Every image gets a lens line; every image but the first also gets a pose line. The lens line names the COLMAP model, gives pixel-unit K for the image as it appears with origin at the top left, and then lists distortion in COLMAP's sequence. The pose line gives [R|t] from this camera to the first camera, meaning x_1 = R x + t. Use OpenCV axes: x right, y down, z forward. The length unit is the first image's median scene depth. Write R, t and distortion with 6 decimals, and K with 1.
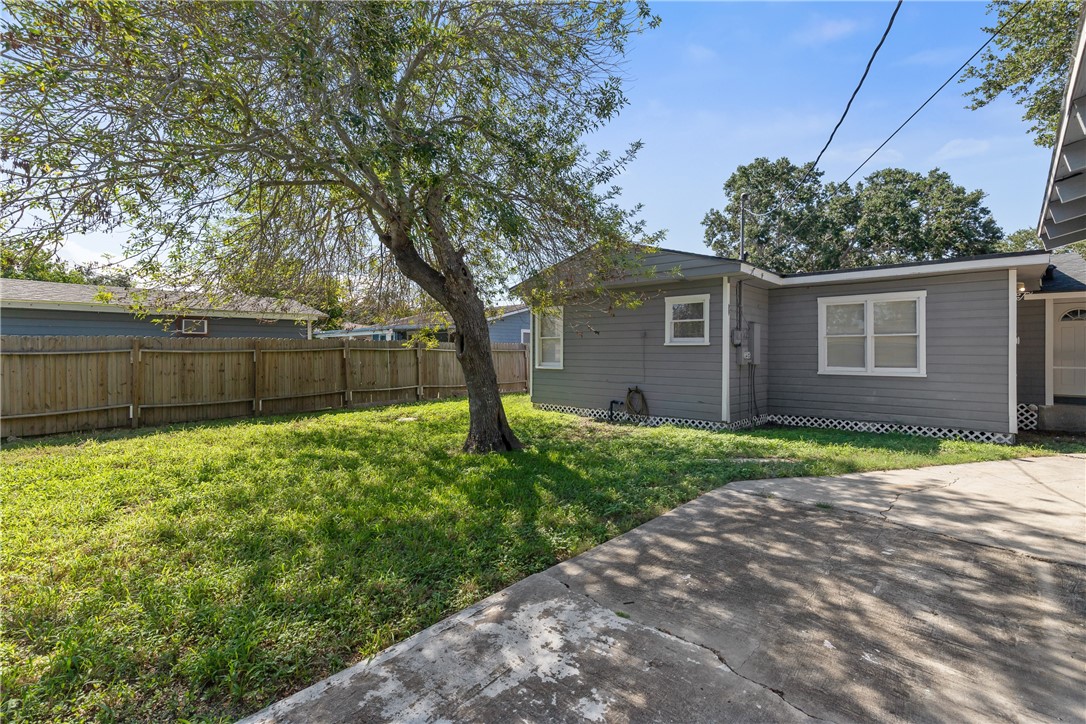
lens RADIAL K [[504.7, 0, 531.8], [0, 504.7, 353.0], [0, 0, 1]] dist [0.009364, -0.003765]
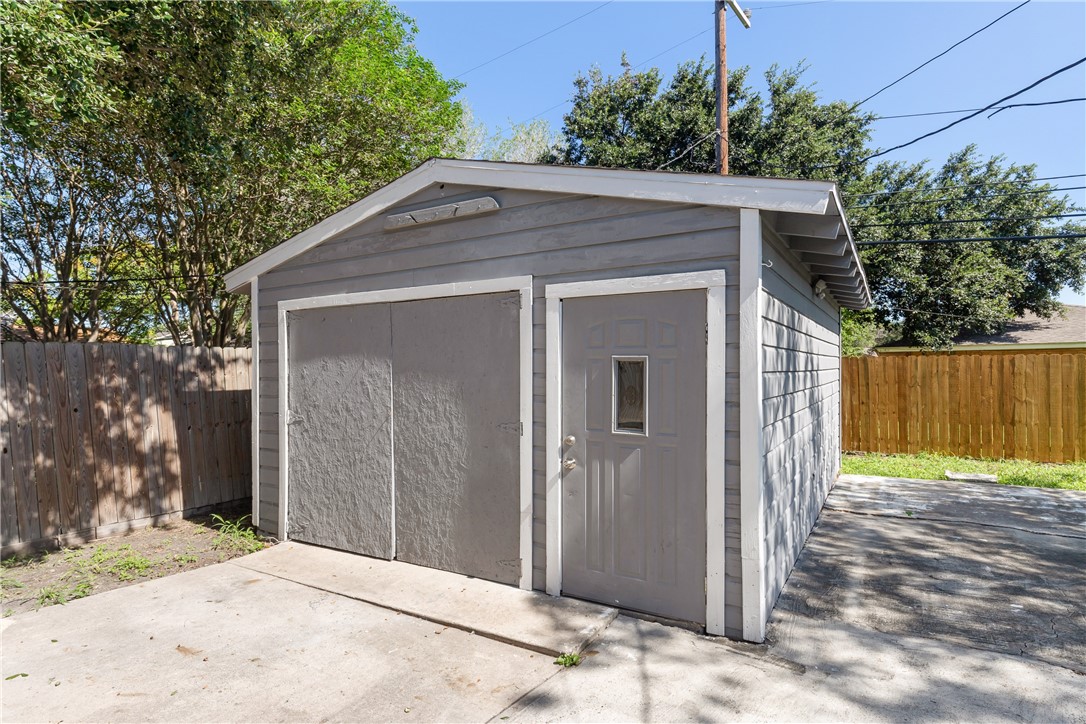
lens RADIAL K [[535.7, 0, 551.8], [0, 535.7, 364.8], [0, 0, 1]] dist [0.002341, 0.001055]
pose [[-0.983153, 0.006830, -0.182657, 1.486848], [0.008478, 0.999930, -0.008244, -0.004785], [0.182588, -0.009654, -0.983142, 1.615982]]
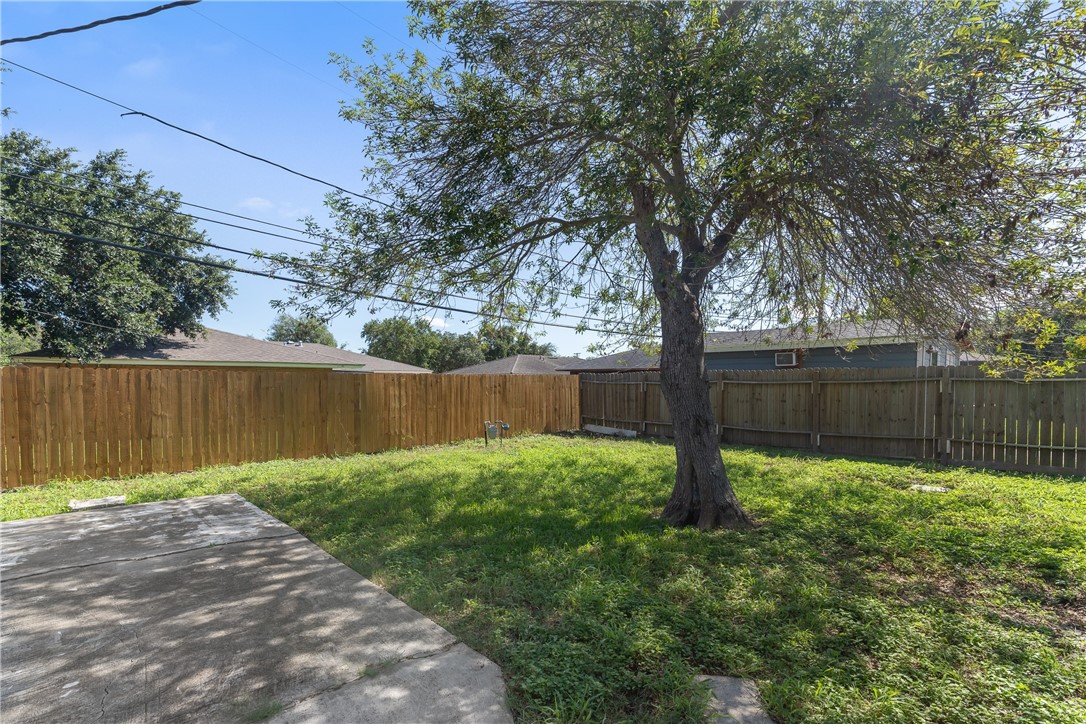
lens RADIAL K [[504.7, 0, 538.3], [0, 504.7, 396.0], [0, 0, 1]] dist [0.009364, -0.003765]
pose [[-0.068437, 0.027263, -0.997283, 1.217421], [-0.004744, 0.999606, 0.027652, -0.004476], [0.997644, 0.006623, -0.068281, 1.535560]]
